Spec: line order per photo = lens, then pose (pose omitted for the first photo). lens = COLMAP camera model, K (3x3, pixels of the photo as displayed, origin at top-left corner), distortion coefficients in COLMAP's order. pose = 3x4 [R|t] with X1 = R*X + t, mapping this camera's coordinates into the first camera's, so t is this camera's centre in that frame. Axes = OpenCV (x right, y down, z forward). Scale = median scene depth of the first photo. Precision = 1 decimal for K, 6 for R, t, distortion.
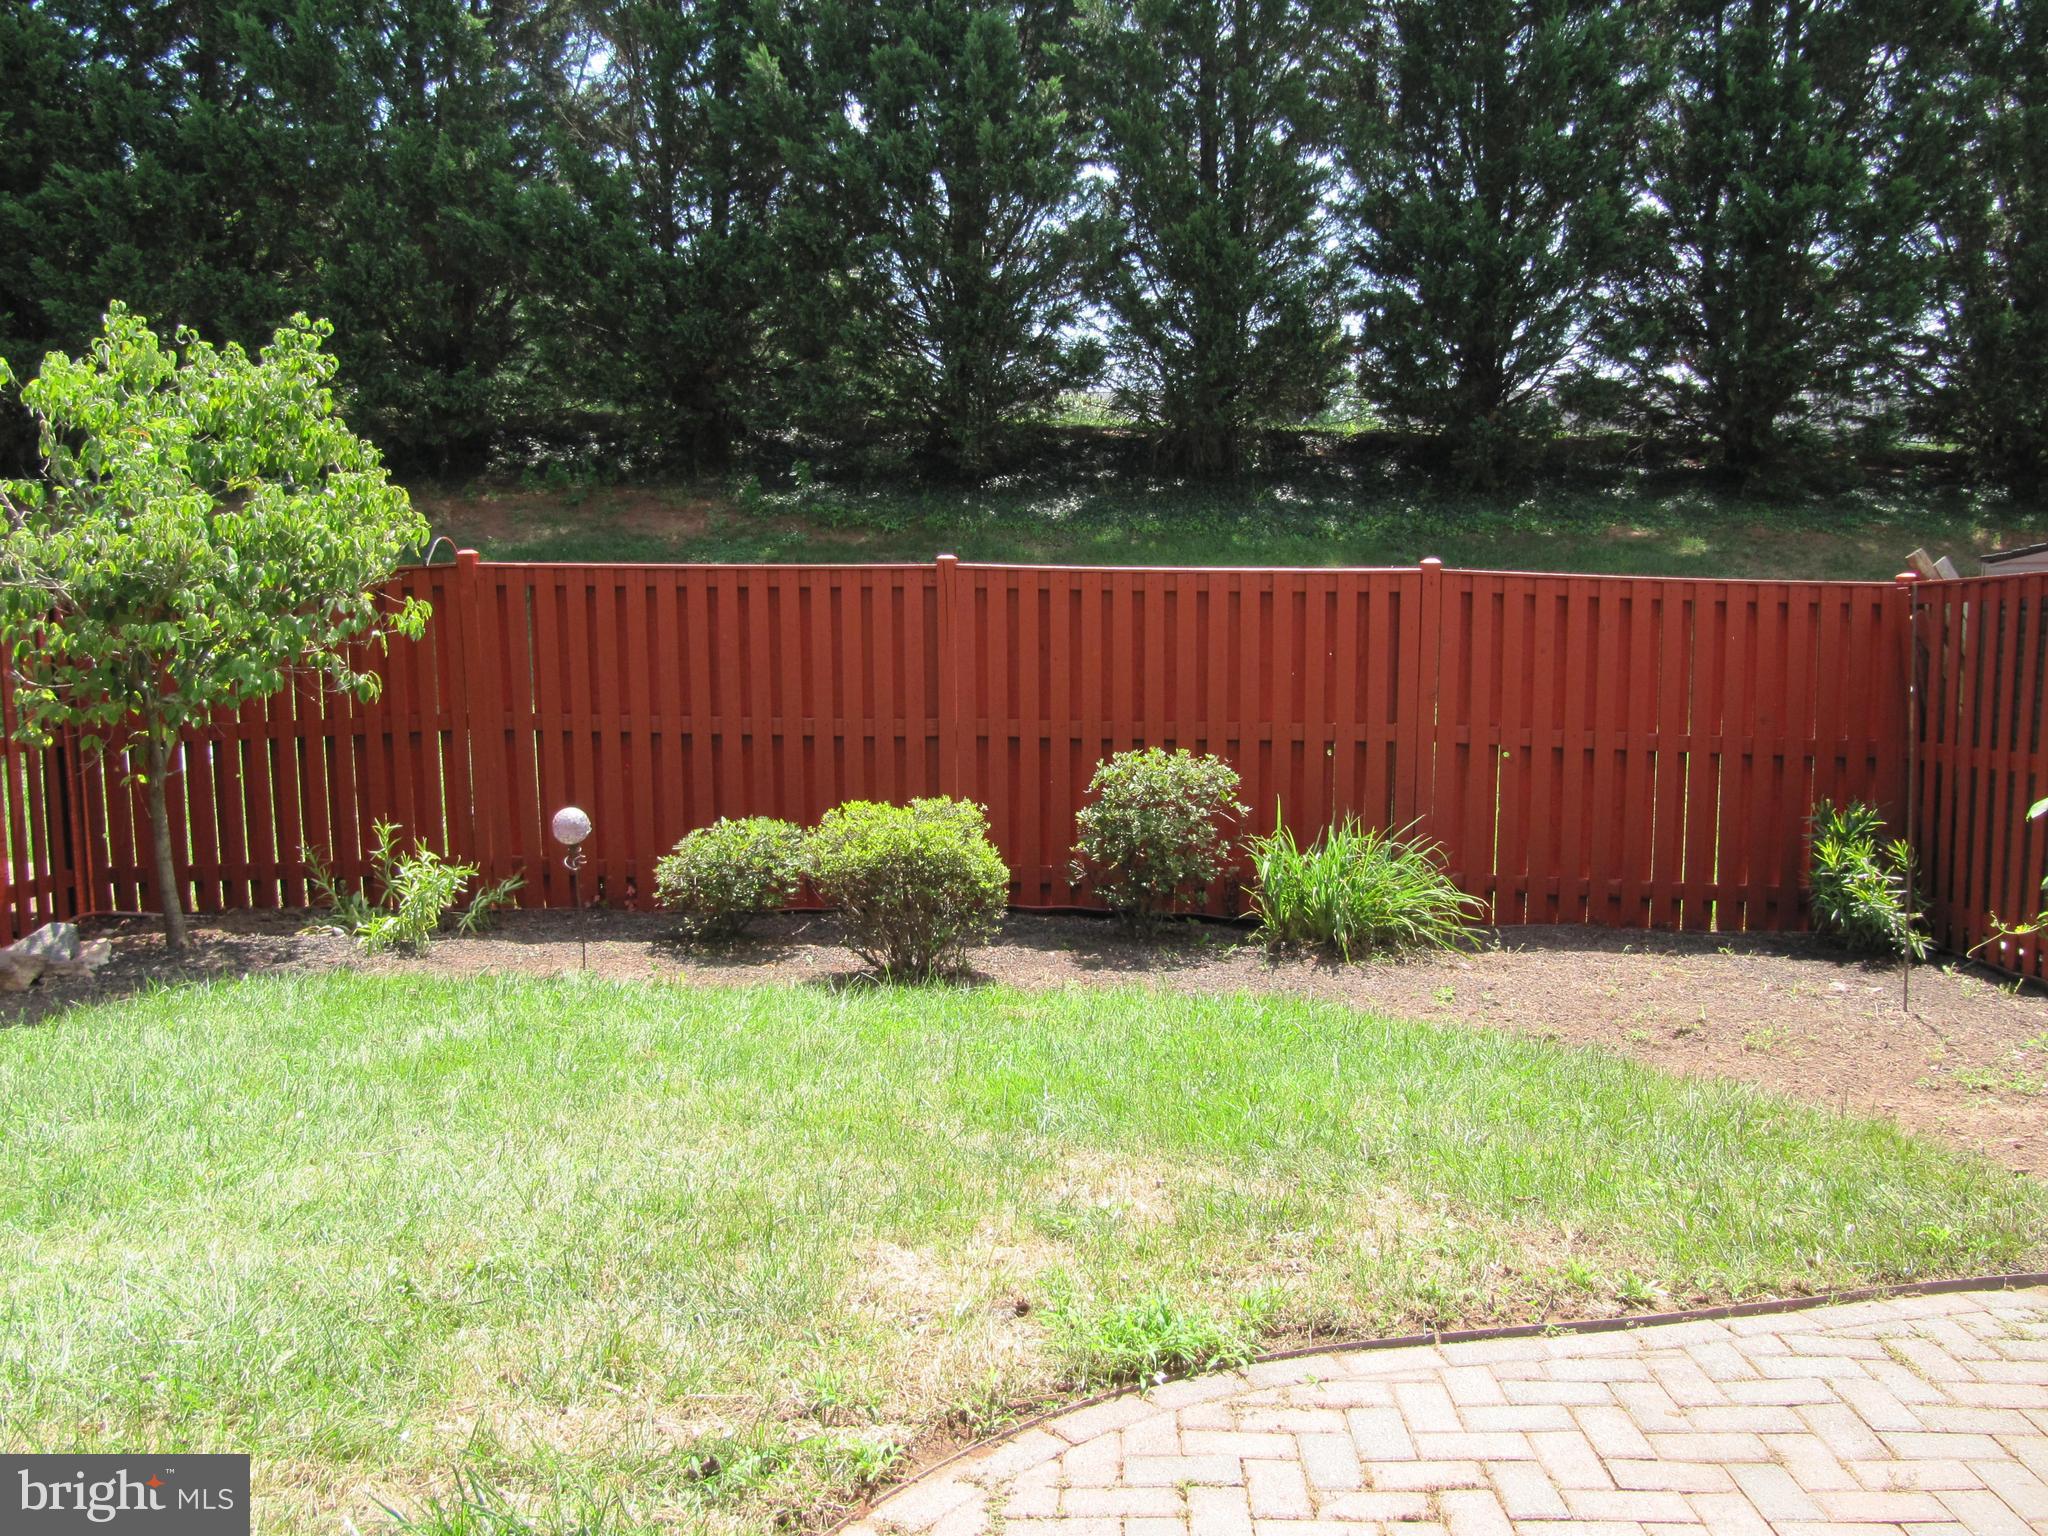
lens RADIAL K [[1698.7, 0, 1024.0], [0, 1698.7, 768.0], [0, 0, 1]] dist [-0.092076, 0.015202]
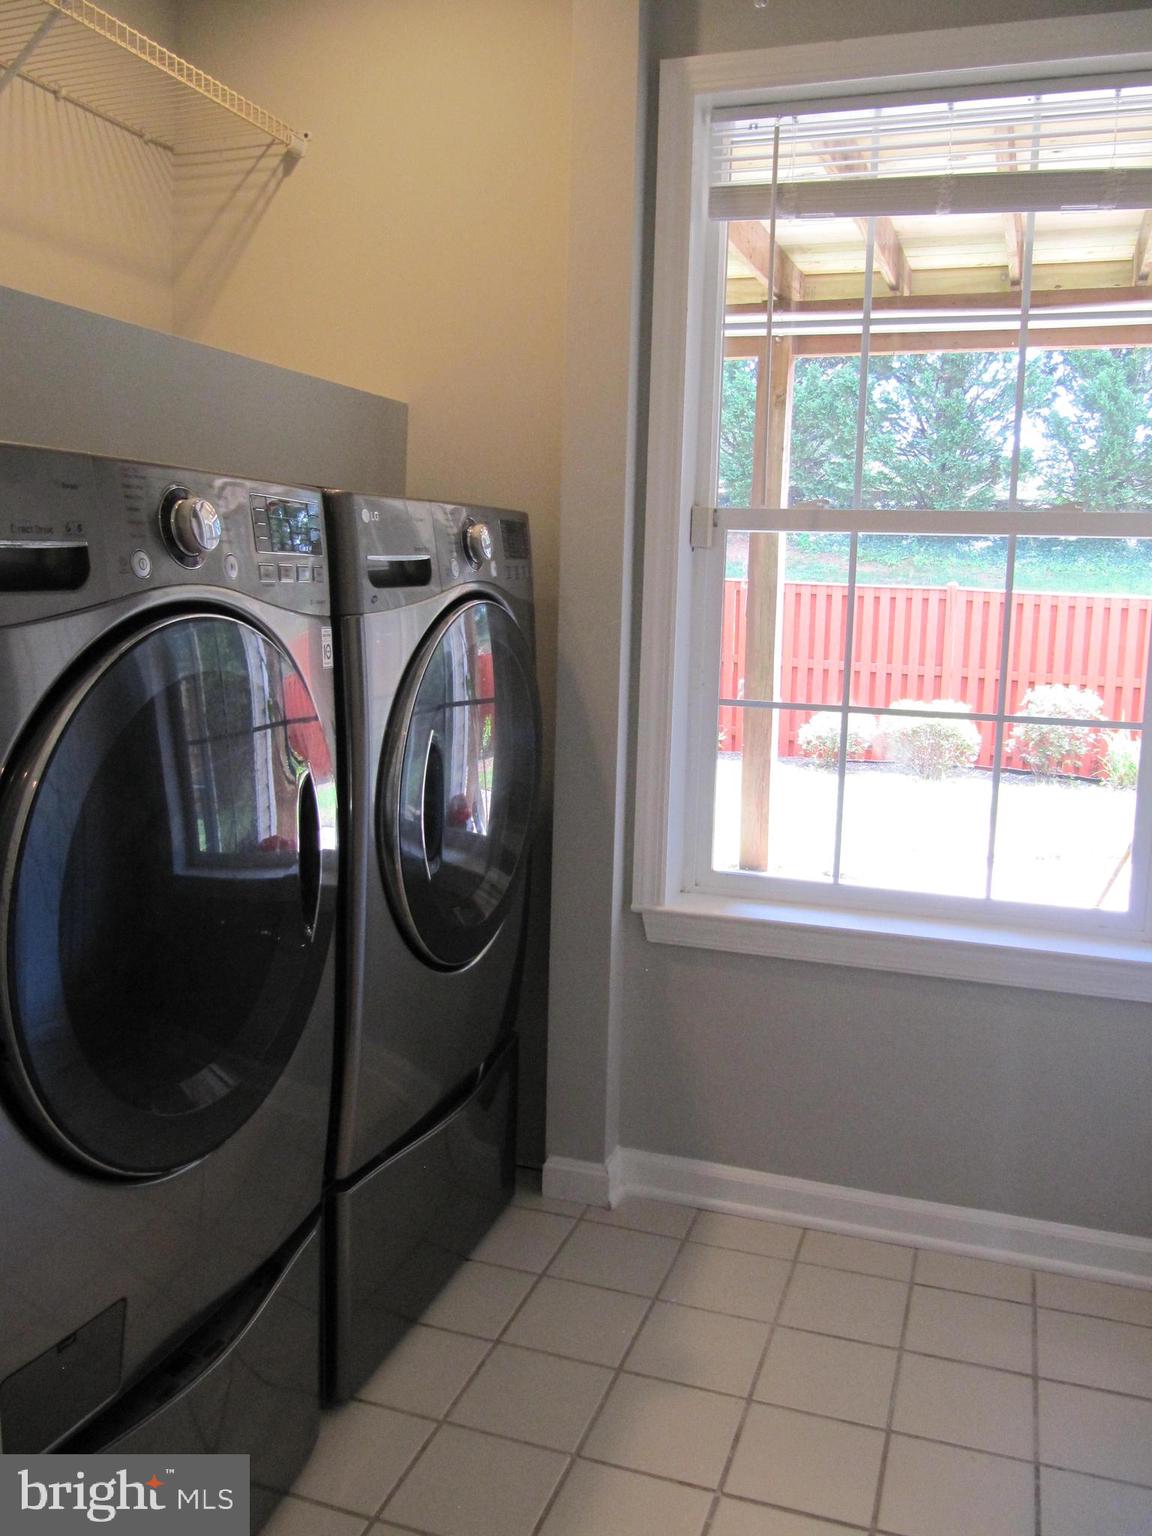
lens RADIAL K [[1274.1, 0, 576.0], [0, 1274.1, 768.0], [0, 0, 1]] dist [-0.092076, 0.015202]
pose [[0.957509, 0.064992, -0.280983, -0.037776], [-0.057947, 0.997764, 0.033317, 0.062643], [0.282520, -0.015619, 0.959134, -0.500134]]
